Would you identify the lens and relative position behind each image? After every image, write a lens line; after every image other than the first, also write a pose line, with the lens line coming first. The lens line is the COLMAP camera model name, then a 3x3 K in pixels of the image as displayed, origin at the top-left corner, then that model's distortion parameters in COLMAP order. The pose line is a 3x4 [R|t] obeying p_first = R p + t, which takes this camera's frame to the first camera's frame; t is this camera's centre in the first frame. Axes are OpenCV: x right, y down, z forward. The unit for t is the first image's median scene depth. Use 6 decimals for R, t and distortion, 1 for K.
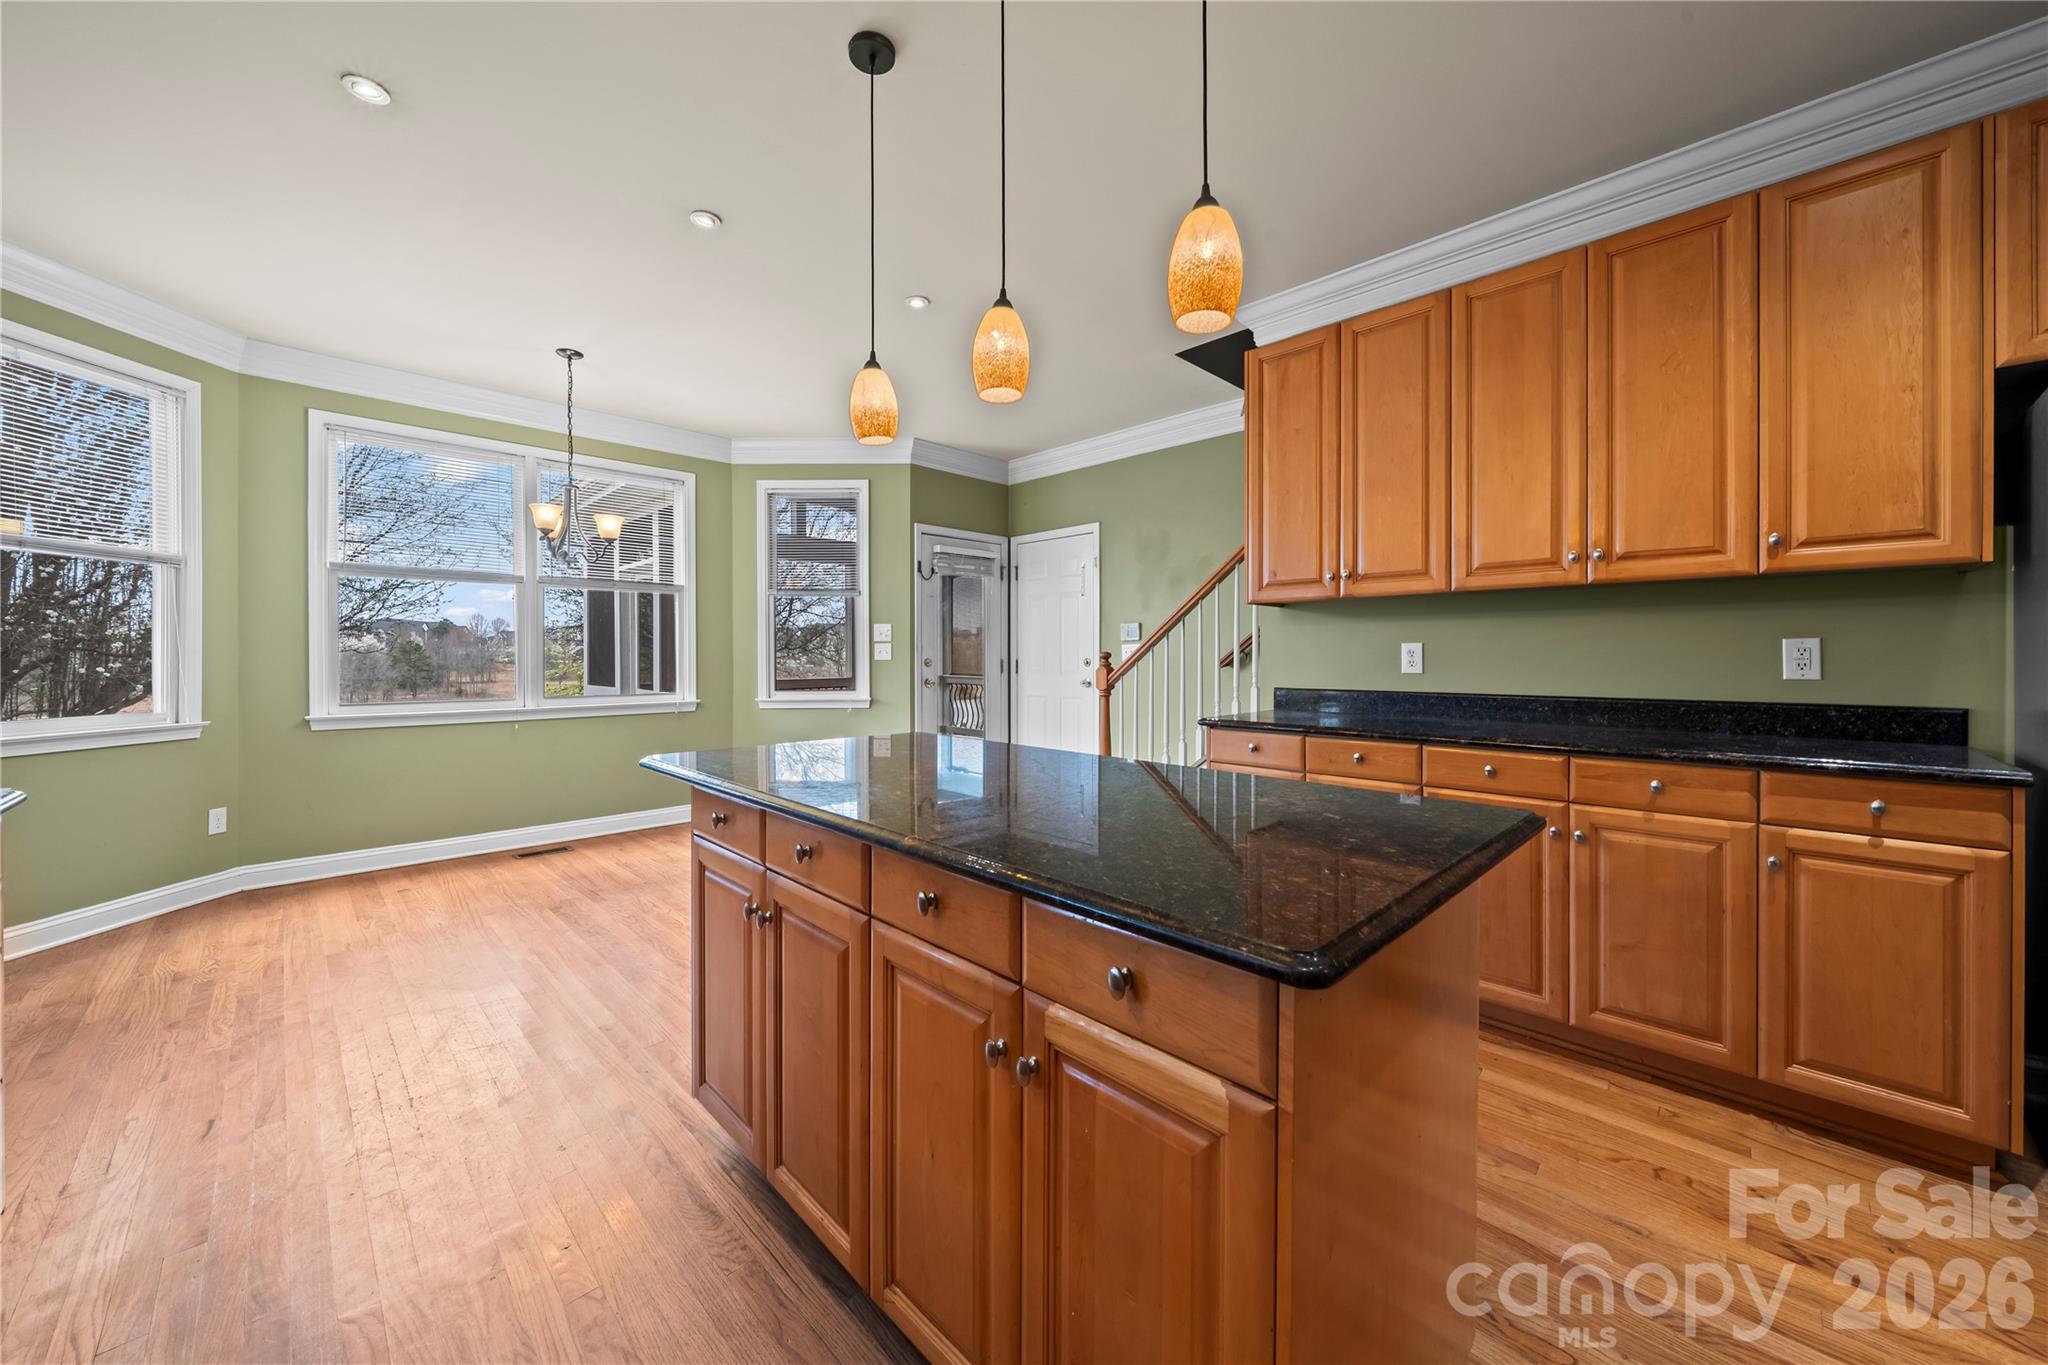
lens RADIAL K [[740.5, 0, 1027.4], [0, 740.5, 657.5], [0, 0, 1]] dist [-0.001918, -0.000199]
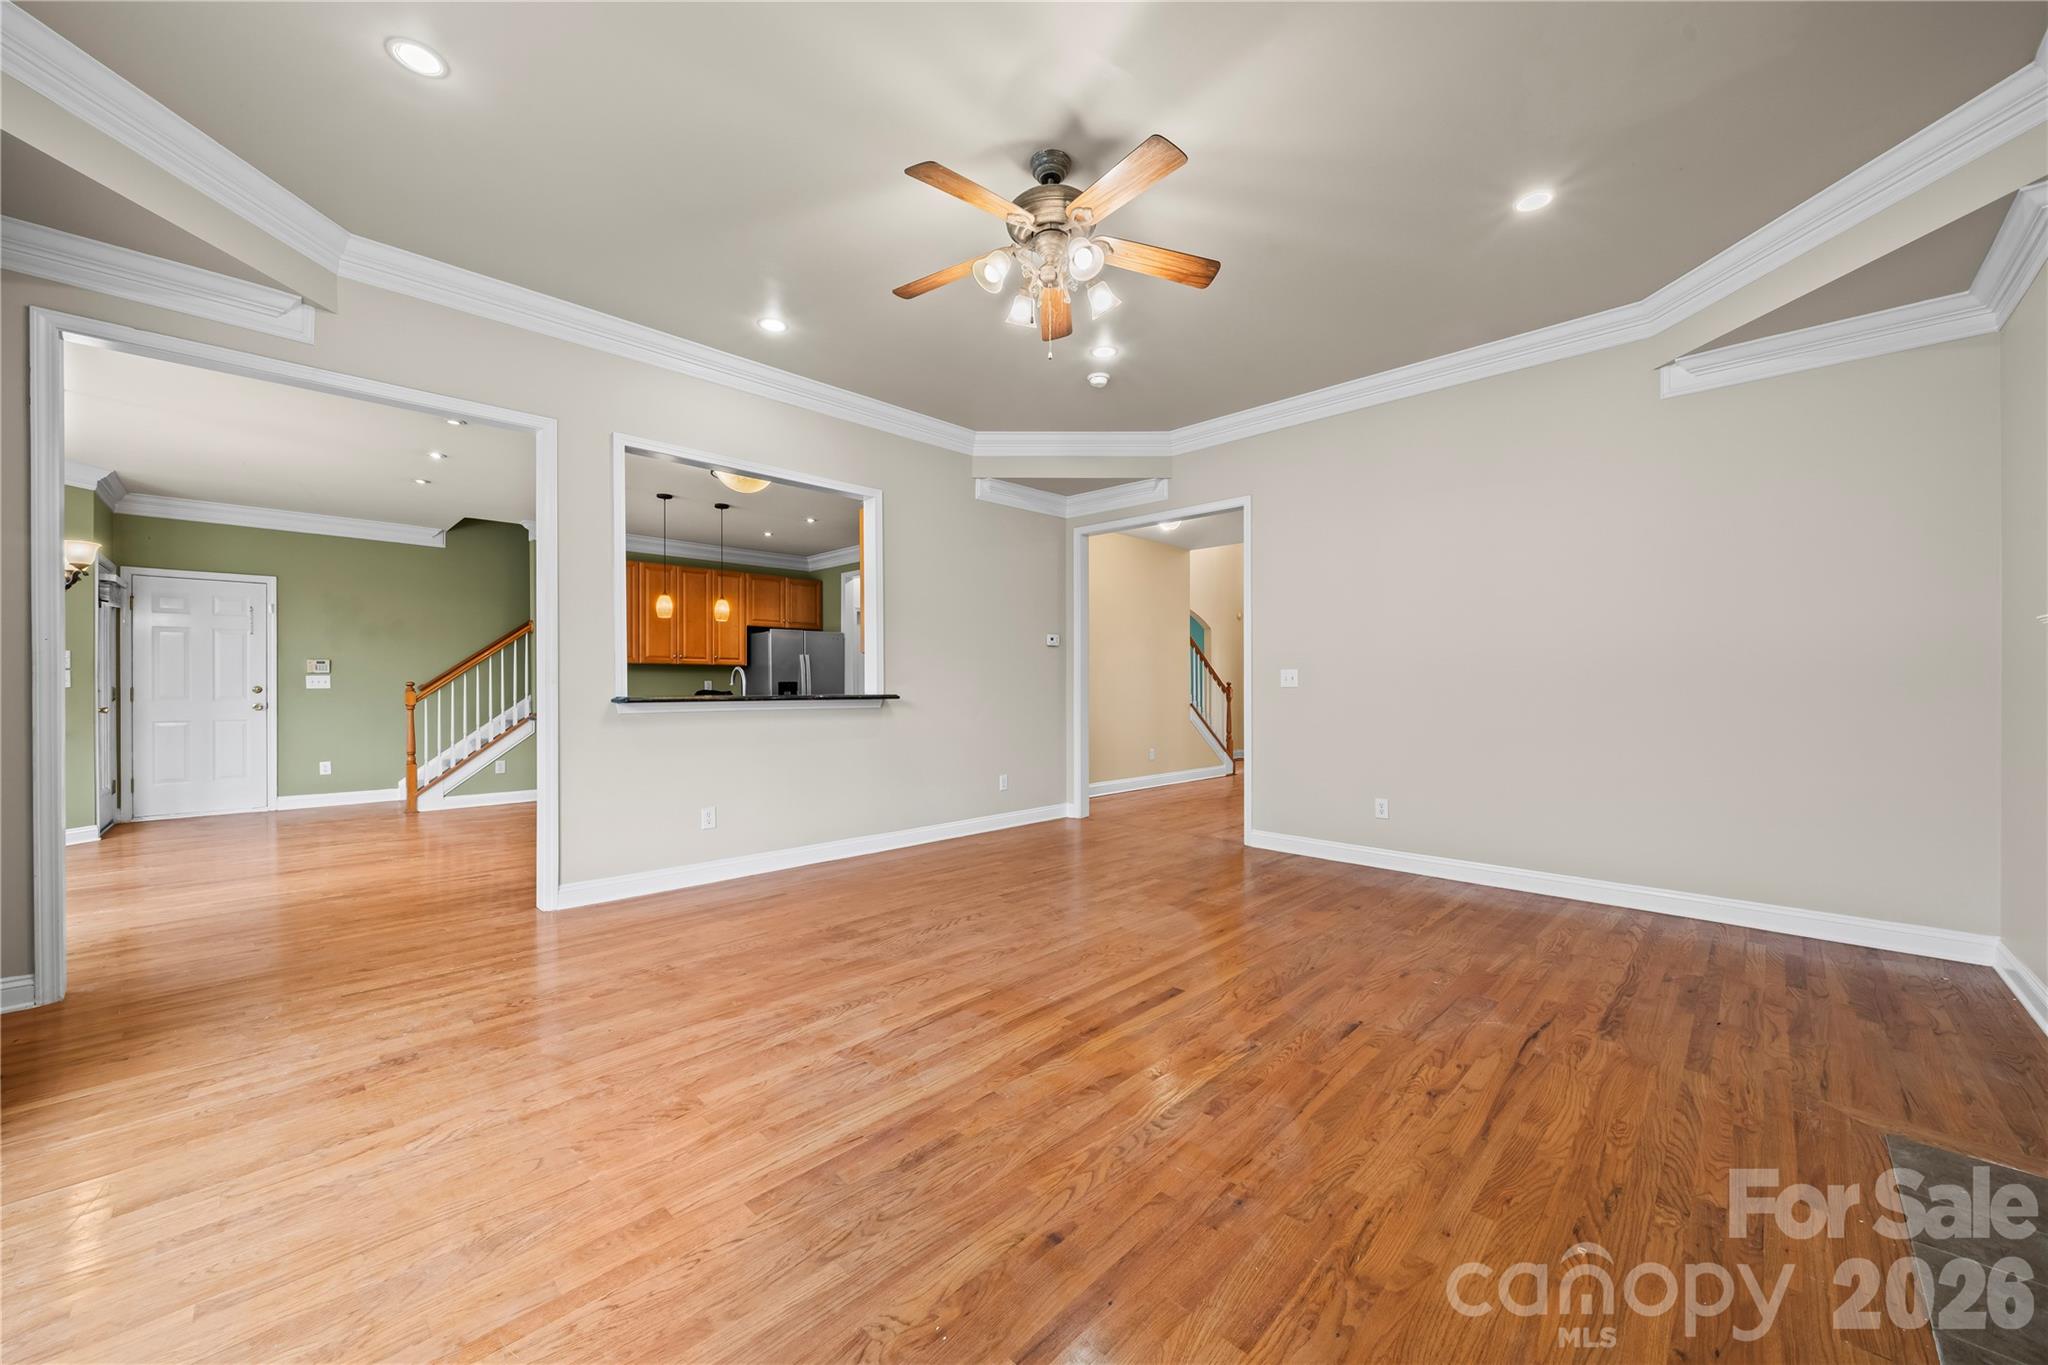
lens RADIAL K [[758.1, 0, 1030.9], [0, 758.1, 689.8], [0, 0, 1]] dist [-0.009748, -0.000178]
pose [[-0.016610, -0.000571, 0.999862, -2.810631], [0.002505, 0.999997, 0.000613, 0.022263], [-0.999859, 0.002515, -0.016609, -0.595744]]
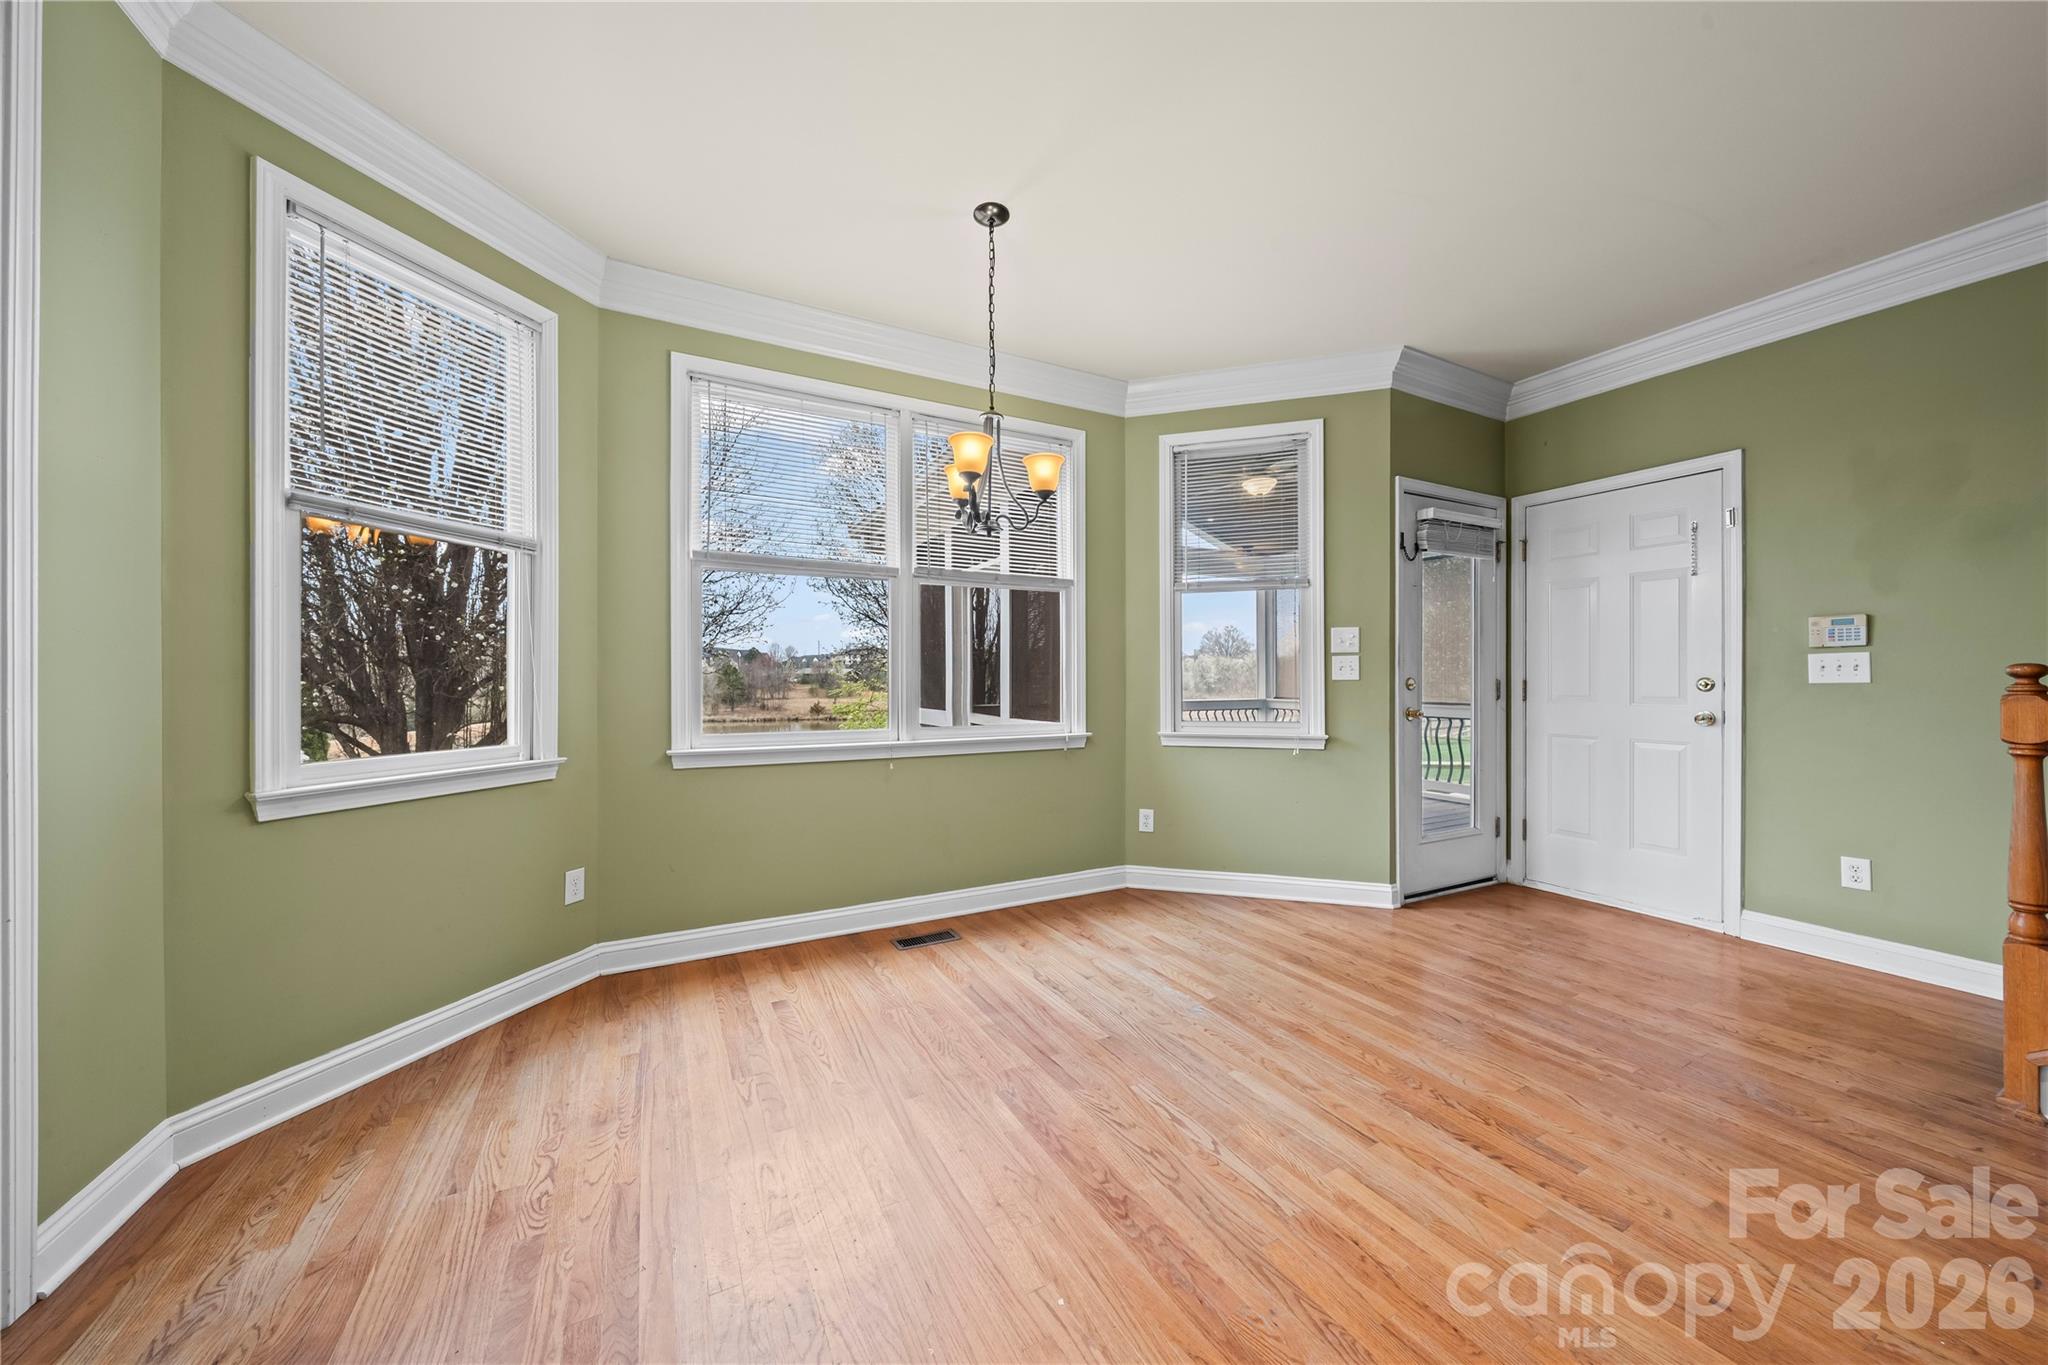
lens RADIAL K [[702.0, 0, 1018.0], [0, 702.0, 679.2], [0, 0, 1]] dist [-0.000777, -0.000098]
pose [[0.954123, 0.002027, -0.299407, -0.676254], [-0.002146, 0.999998, -0.000066, 0.007467], [0.299406, 0.000705, 0.954126, 0.680197]]
